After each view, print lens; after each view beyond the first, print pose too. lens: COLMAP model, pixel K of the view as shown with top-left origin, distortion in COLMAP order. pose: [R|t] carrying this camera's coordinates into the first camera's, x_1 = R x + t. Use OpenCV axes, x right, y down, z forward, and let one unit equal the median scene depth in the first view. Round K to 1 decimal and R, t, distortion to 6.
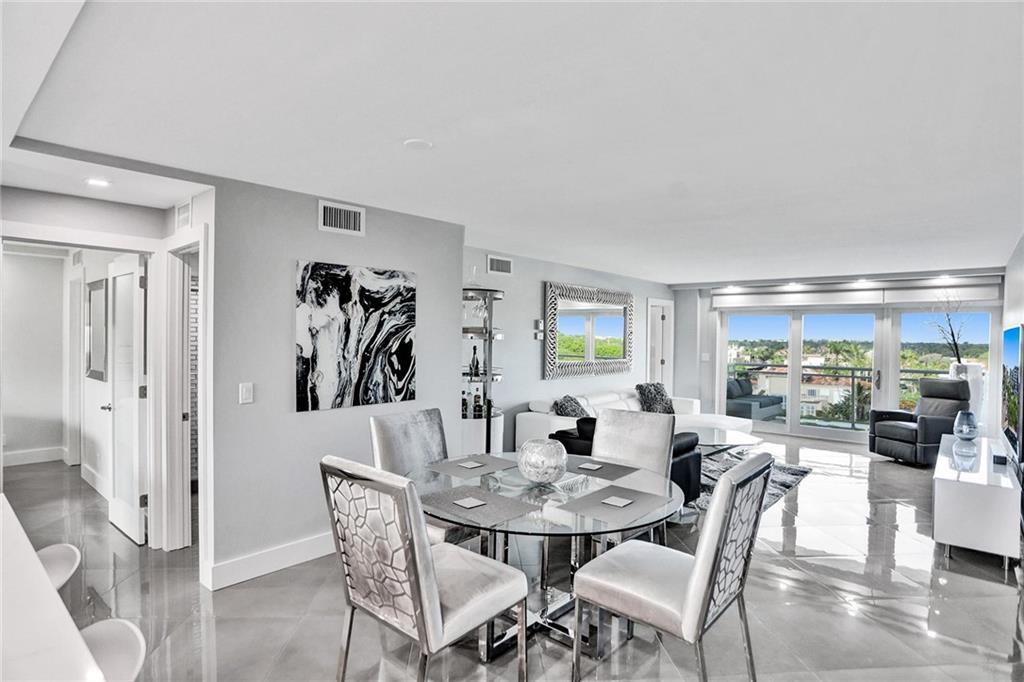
lens RADIAL K [[538.4, 0, 524.5], [0, 538.4, 344.5], [0, 0, 1]] dist [-0.060094, 0.030448]
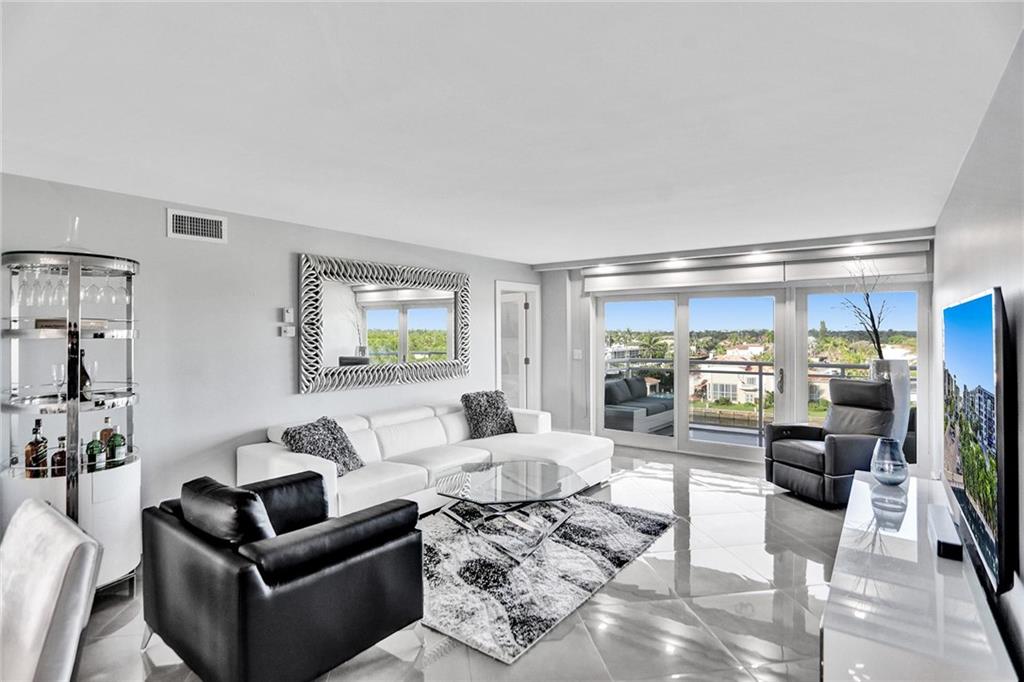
lens RADIAL K [[519.7, 0, 512.4], [0, 519.7, 329.2], [0, 0, 1]] dist [-0.057352, 0.028243]
pose [[0.998069, -0.015386, 0.060187, 0.256643], [0.016486, 0.999705, -0.017822, -0.001982], [-0.059895, 0.018780, 0.998028, 0.298922]]
